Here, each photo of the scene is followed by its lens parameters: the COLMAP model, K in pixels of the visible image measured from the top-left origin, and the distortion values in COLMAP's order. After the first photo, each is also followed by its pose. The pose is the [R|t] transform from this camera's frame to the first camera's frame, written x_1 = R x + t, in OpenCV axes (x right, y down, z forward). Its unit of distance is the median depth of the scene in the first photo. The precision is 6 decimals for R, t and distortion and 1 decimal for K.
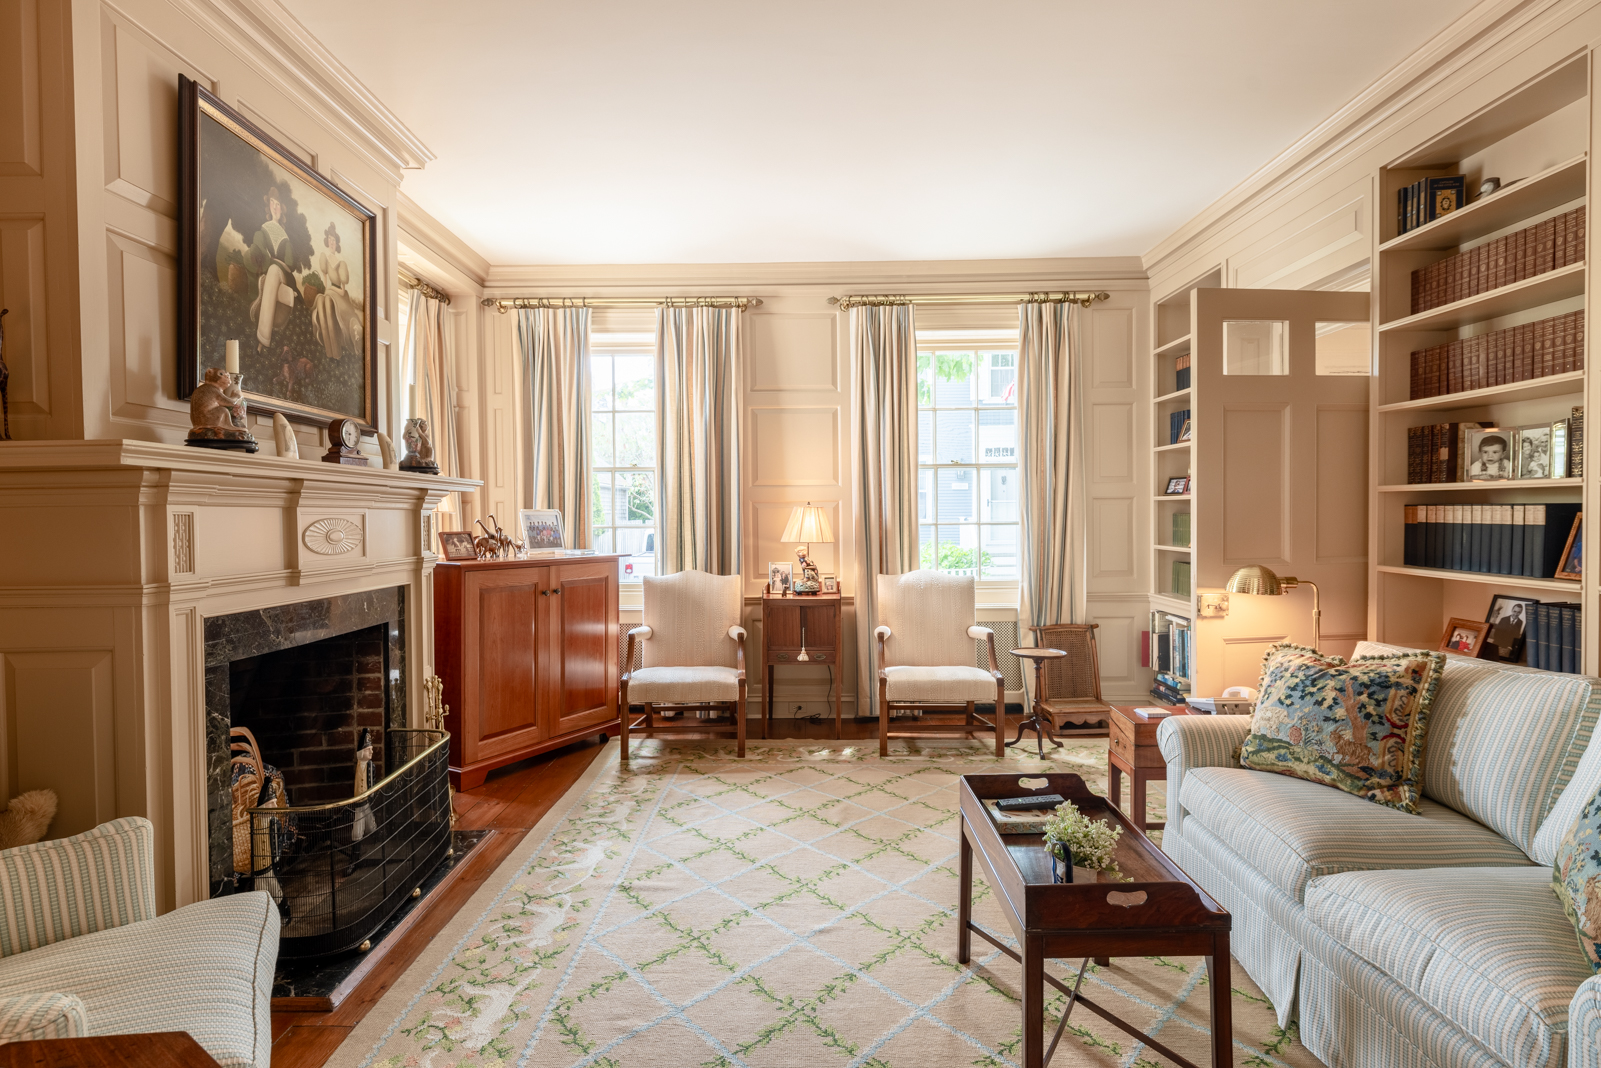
lens RADIAL K [[868.0, 0, 796.5], [0, 868.0, 534.1], [0, 0, 1]] dist [-0.001809, -0.000882]
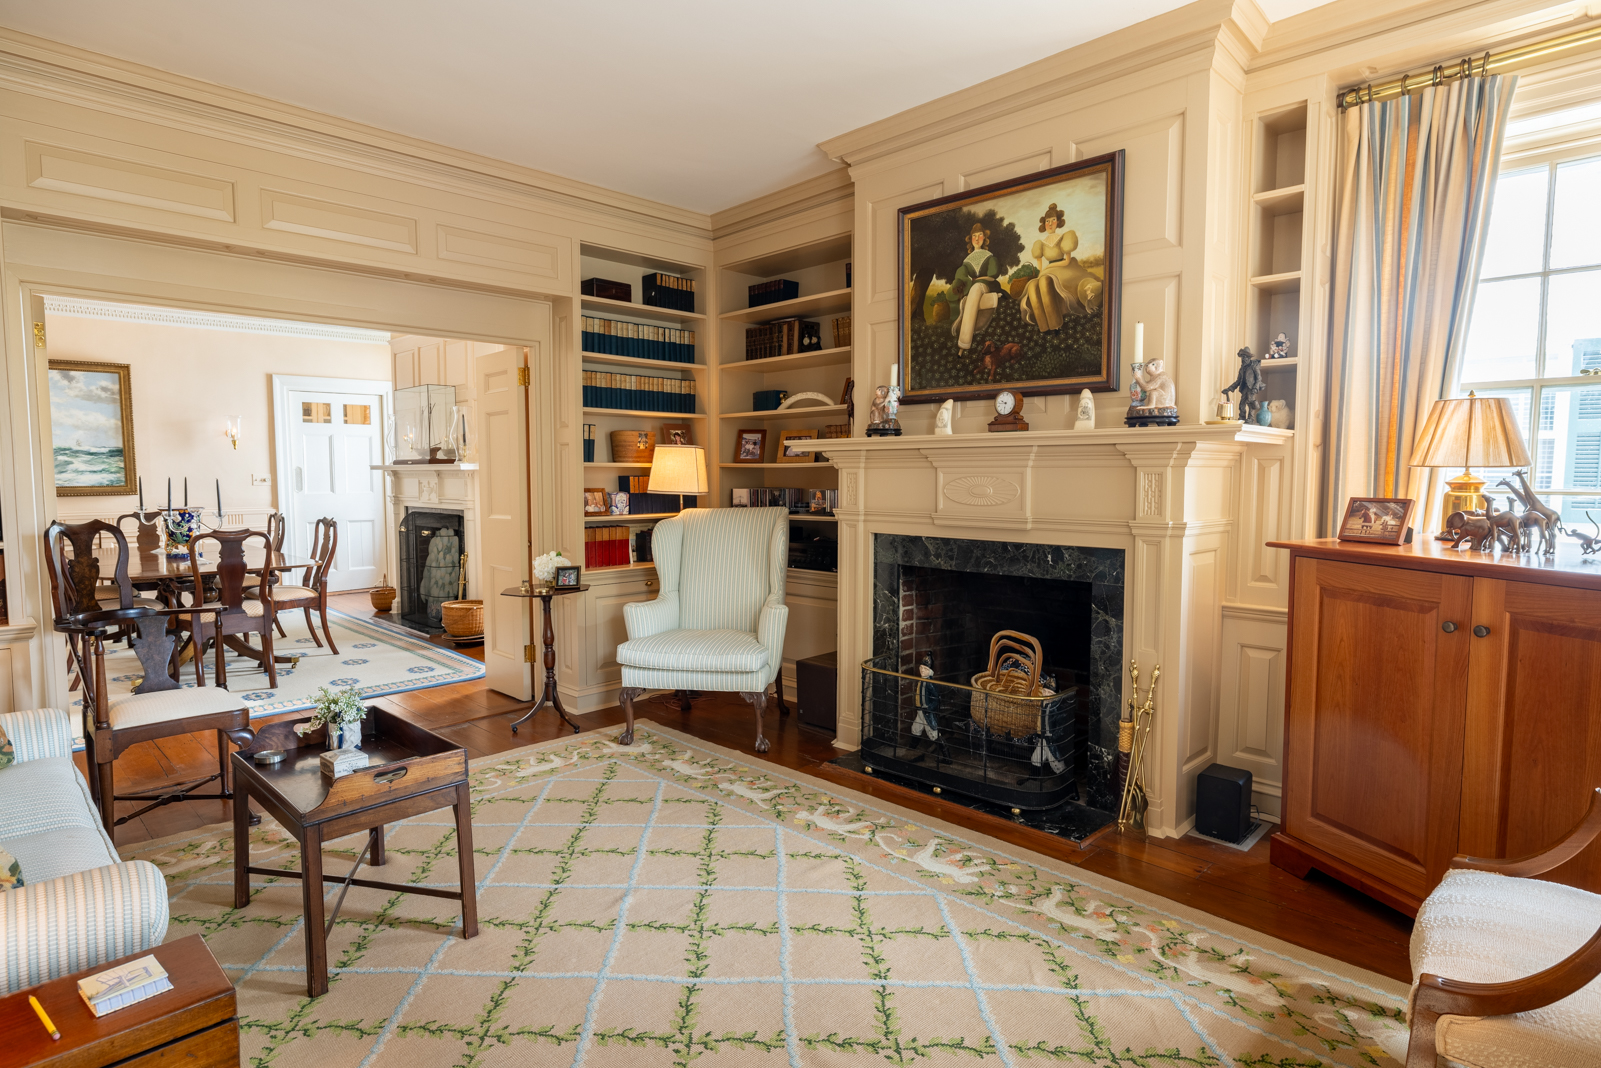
lens RADIAL K [[868.0, 0, 796.5], [0, 868.0, 534.1], [0, 0, 1]] dist [-0.001809, -0.000882]
pose [[-0.708264, 0.060293, -0.703368, 0.520914], [-0.006545, 0.995743, 0.091945, -0.047517], [0.705917, 0.069725, -0.704854, 1.683409]]
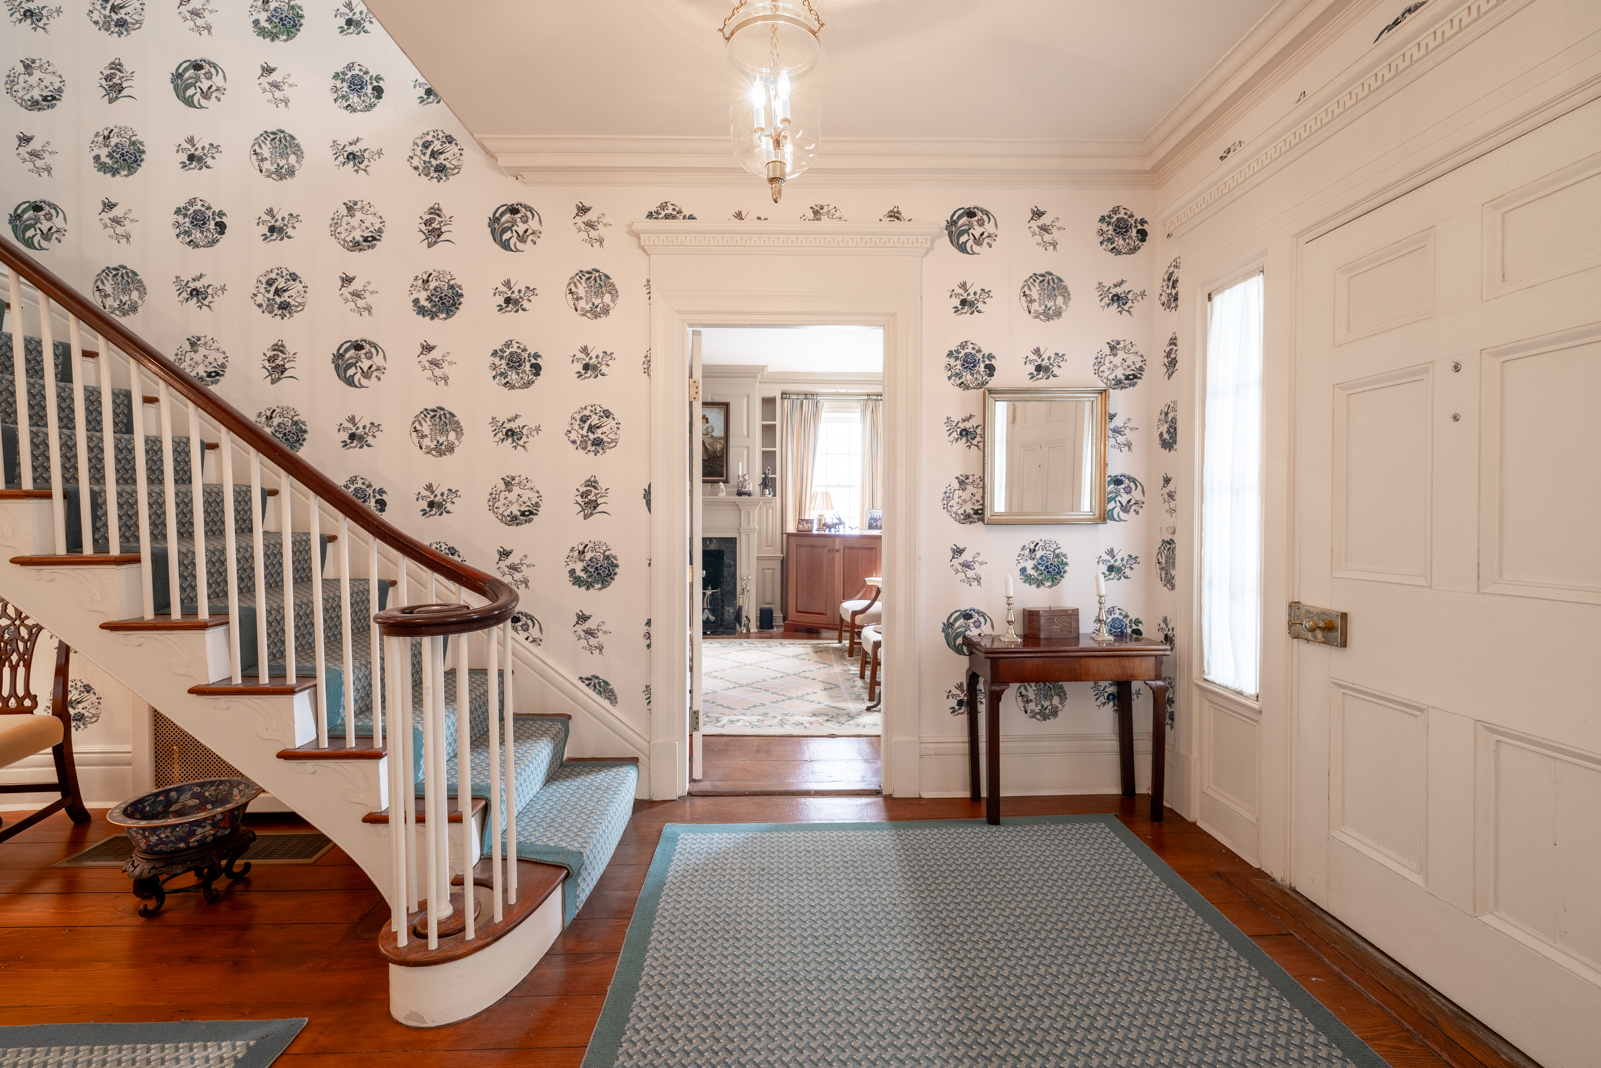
lens RADIAL K [[669.3, 0, 800.5], [0, 669.3, 534.0], [0, 0, 1]] dist [0.001588, 0.000055]
pose [[0.035911, 0.041894, -0.998476, 2.027560], [-0.020586, 0.998940, 0.041173, -0.049983], [0.999143, 0.019076, 0.036735, 1.334945]]
